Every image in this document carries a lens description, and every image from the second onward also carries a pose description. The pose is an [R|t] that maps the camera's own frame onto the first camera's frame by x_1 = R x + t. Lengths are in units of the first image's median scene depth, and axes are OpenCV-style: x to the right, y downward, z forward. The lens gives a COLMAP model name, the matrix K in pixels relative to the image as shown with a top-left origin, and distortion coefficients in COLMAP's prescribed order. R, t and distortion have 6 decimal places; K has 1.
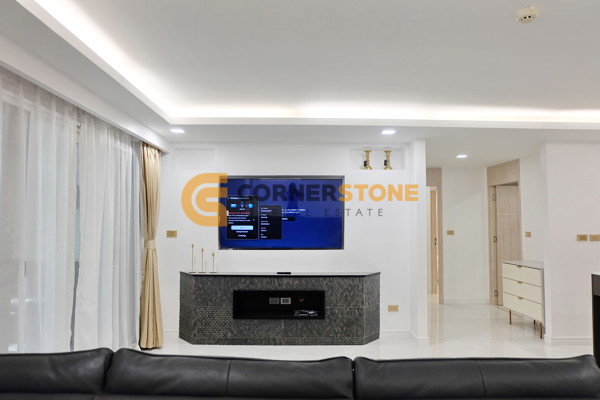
lens RADIAL K [[411.4, 0, 300.0], [0, 411.4, 200.0], [0, 0, 1]] dist [-0.026025, -0.000030]
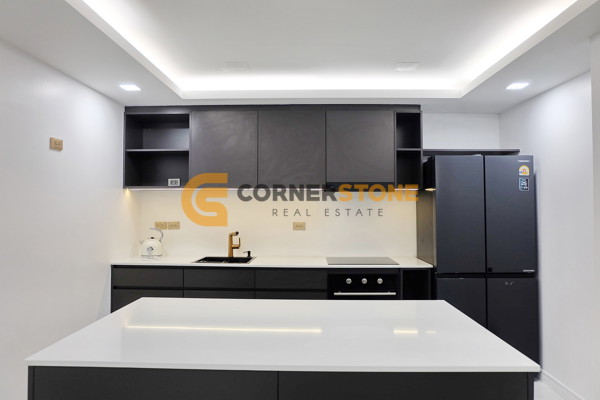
lens RADIAL K [[410.5, 0, 302.6], [0, 410.5, 194.4], [0, 0, 1]] dist [-0.066844, 0.092199]
pose [[0.047569, 0.021235, 0.998642, 0.316981], [-0.053538, 0.998391, -0.018679, 0.025475], [-0.997432, -0.052576, 0.048630, 0.627881]]
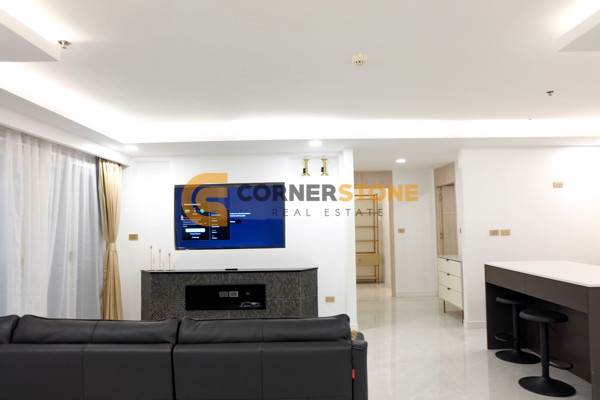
lens RADIAL K [[416.4, 0, 301.3], [0, 416.4, 196.6], [0, 0, 1]] dist [-0.059261, 0.072378]
pose [[0.999577, -0.023237, -0.017492, 0.184649], [0.023051, 0.999676, -0.010775, -0.006512], [0.017737, 0.010367, 0.999789, -0.146173]]
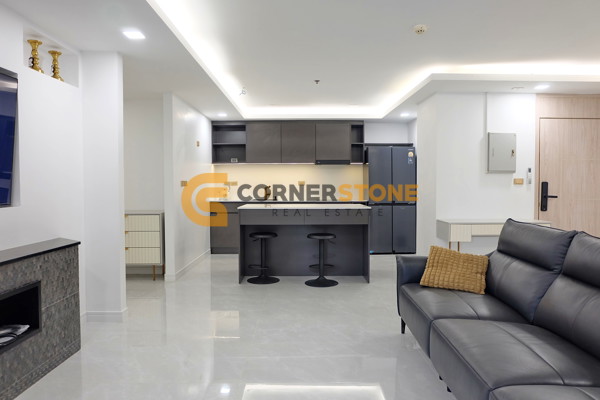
lens RADIAL K [[416.4, 0, 301.3], [0, 416.4, 196.6], [0, 0, 1]] dist [-0.059261, 0.072378]
pose [[0.016558, -0.032778, 0.999325, -0.477081], [-0.049687, 0.998201, 0.033564, 0.073708], [-0.998628, -0.050209, 0.014899, 0.646838]]
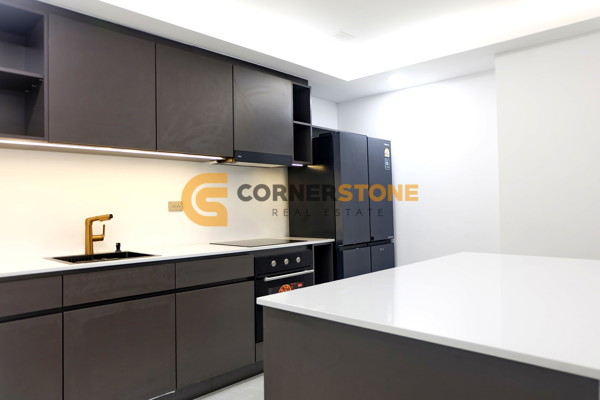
lens RADIAL K [[416.4, 0, 301.3], [0, 416.4, 196.6], [0, 0, 1]] dist [-0.059261, 0.072378]
pose [[-0.699794, 0.014530, 0.714196, 0.555378], [-0.029445, 0.998357, -0.049162, 0.087844], [-0.713737, -0.055432, -0.698217, 0.999037]]
